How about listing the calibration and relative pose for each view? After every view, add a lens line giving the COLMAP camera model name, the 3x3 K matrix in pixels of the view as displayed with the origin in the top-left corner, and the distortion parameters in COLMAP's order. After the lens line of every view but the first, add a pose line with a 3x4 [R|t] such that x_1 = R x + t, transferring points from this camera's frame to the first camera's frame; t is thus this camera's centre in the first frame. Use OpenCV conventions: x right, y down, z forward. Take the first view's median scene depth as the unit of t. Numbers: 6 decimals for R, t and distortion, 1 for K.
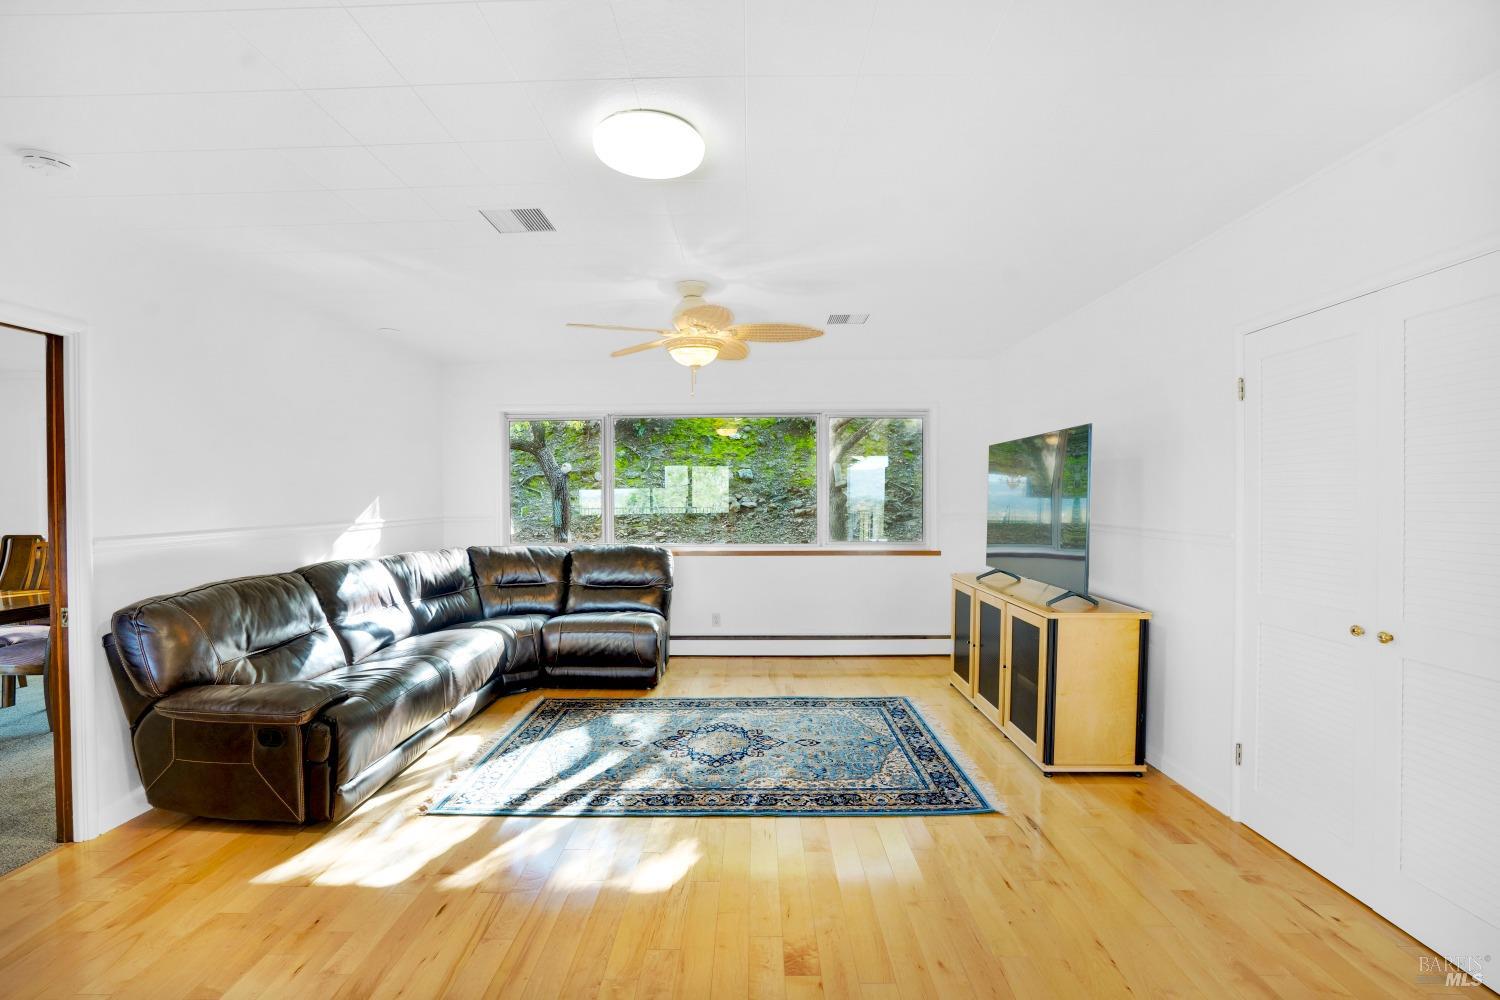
lens RADIAL K [[698.8, 0, 743.1], [0, 698.8, 496.3], [0, 0, 1]] dist [-0.064386, 0.027396]
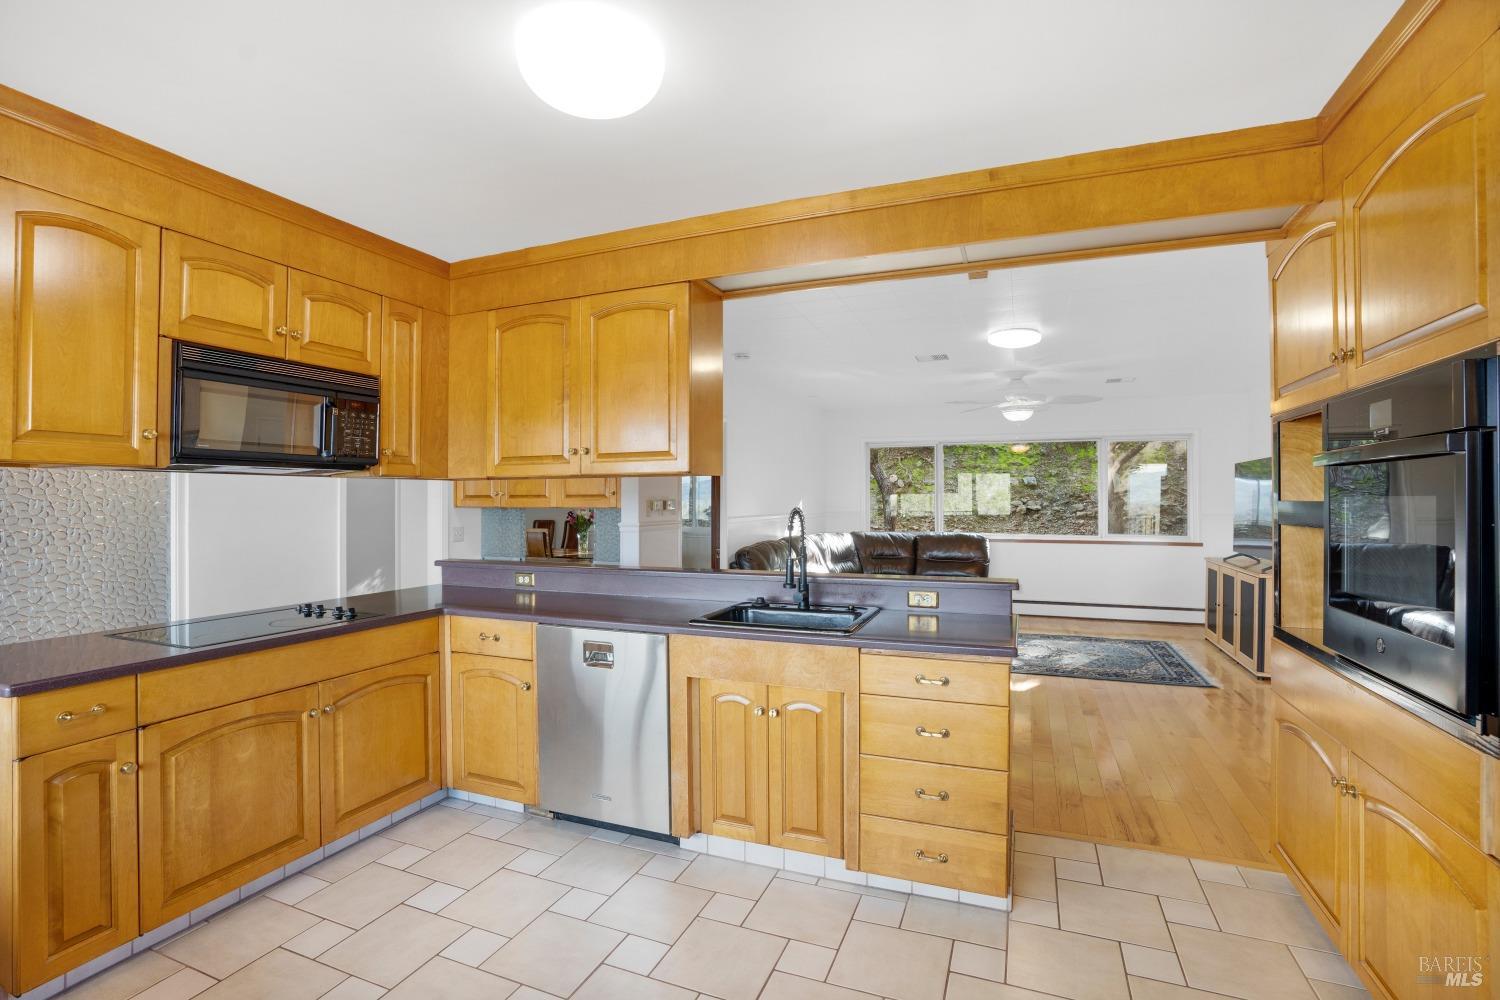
lens RADIAL K [[698.8, 0, 743.1], [0, 698.8, 496.3], [0, 0, 1]] dist [-0.064386, 0.027396]
pose [[0.932686, 0.003238, -0.360676, -0.071444], [-0.005241, 0.999976, -0.004575, 0.002120], [0.360652, 0.006158, 0.932680, -0.626623]]
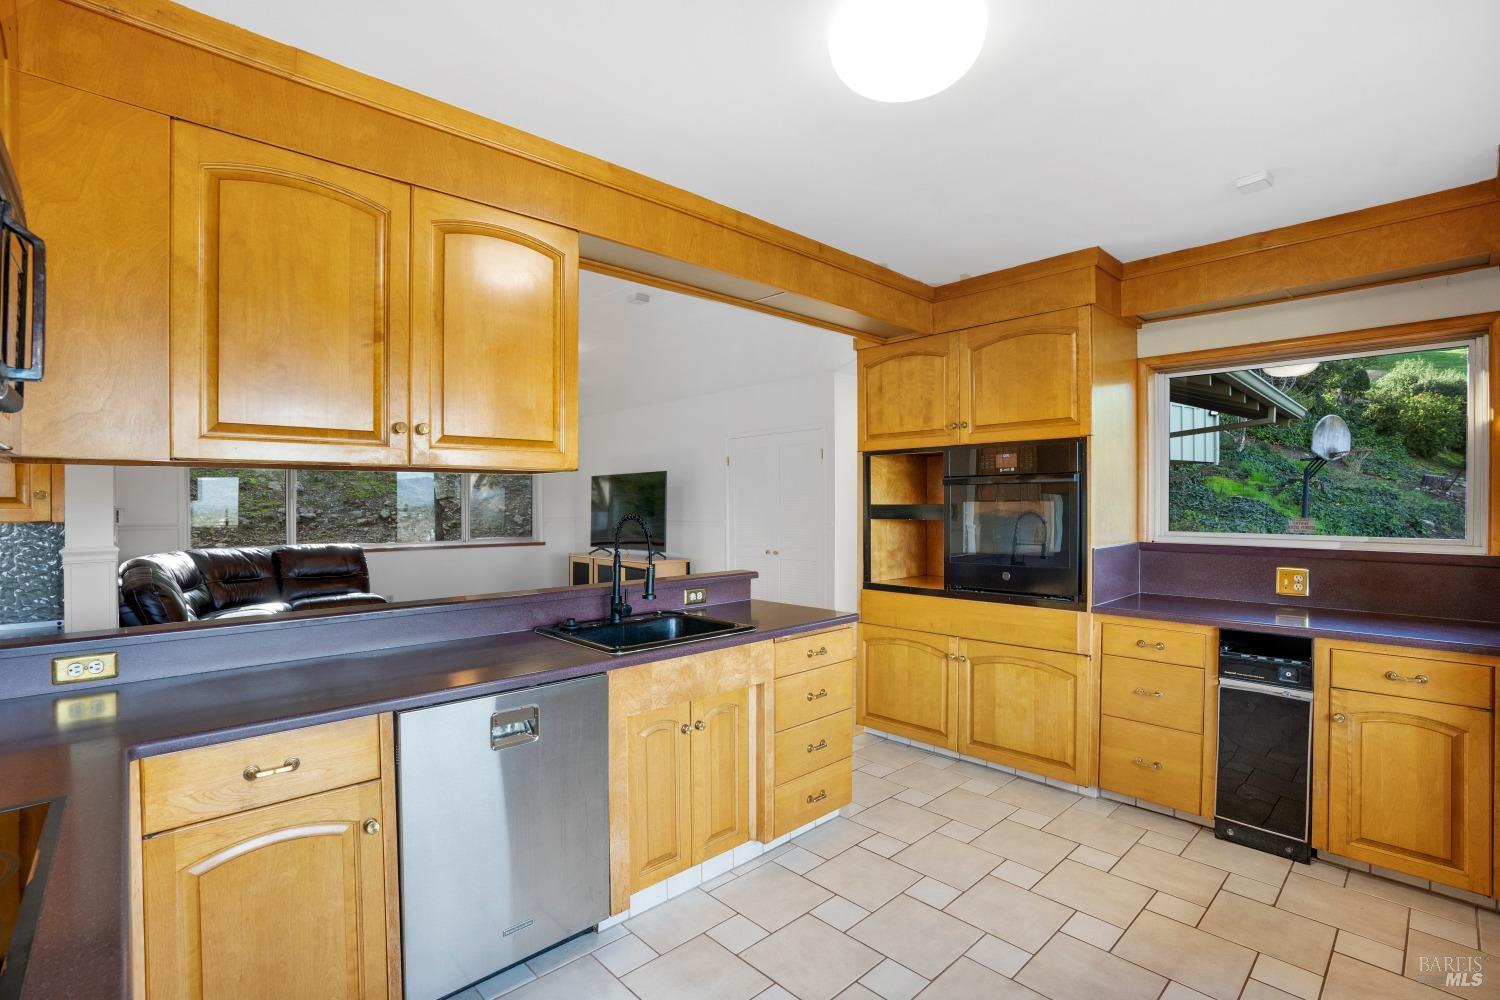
lens RADIAL K [[694.1, 0, 750.7], [0, 694.1, 508.4], [0, 0, 1]] dist [-0.061407, 0.026237]
pose [[0.713993, -0.002985, 0.700146, -0.587640], [0.003022, 0.999995, 0.001182, 0.005393], [-0.700146, 0.001272, 0.713998, -0.504875]]
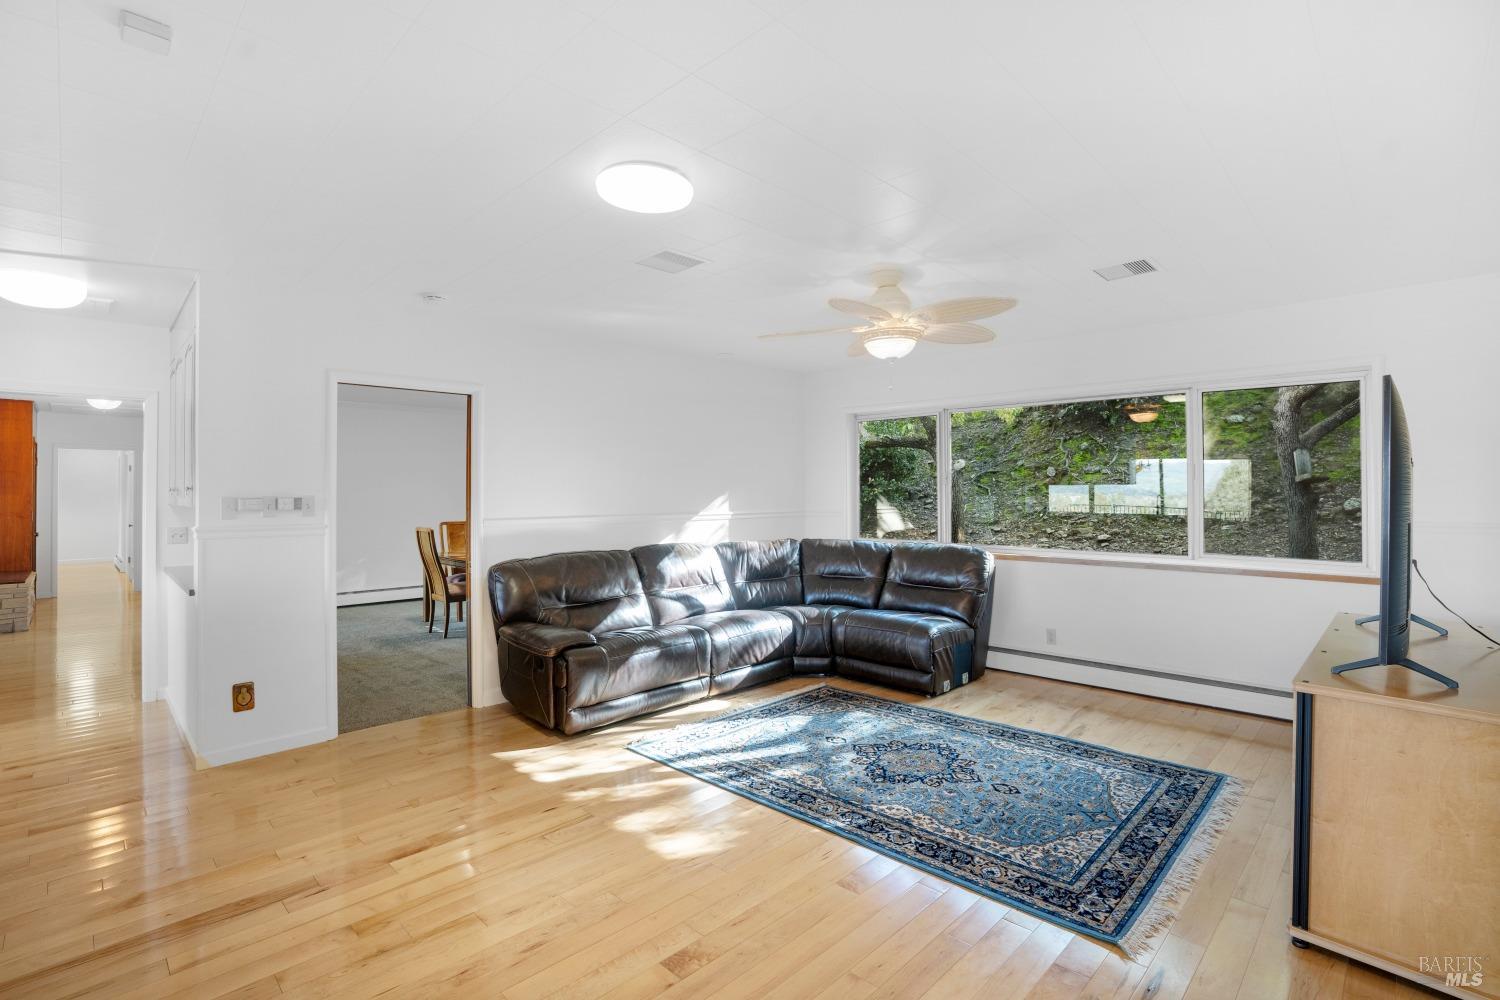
lens RADIAL K [[702.3, 0, 743.3], [0, 702.3, 490.8], [0, 0, 1]] dist [-0.070547, 0.029637]
pose [[0.721615, 0.003689, -0.692284, 0.361448], [-0.004806, 0.999988, 0.000318, -0.004386], [0.692278, 0.003097, 0.721625, 0.143815]]
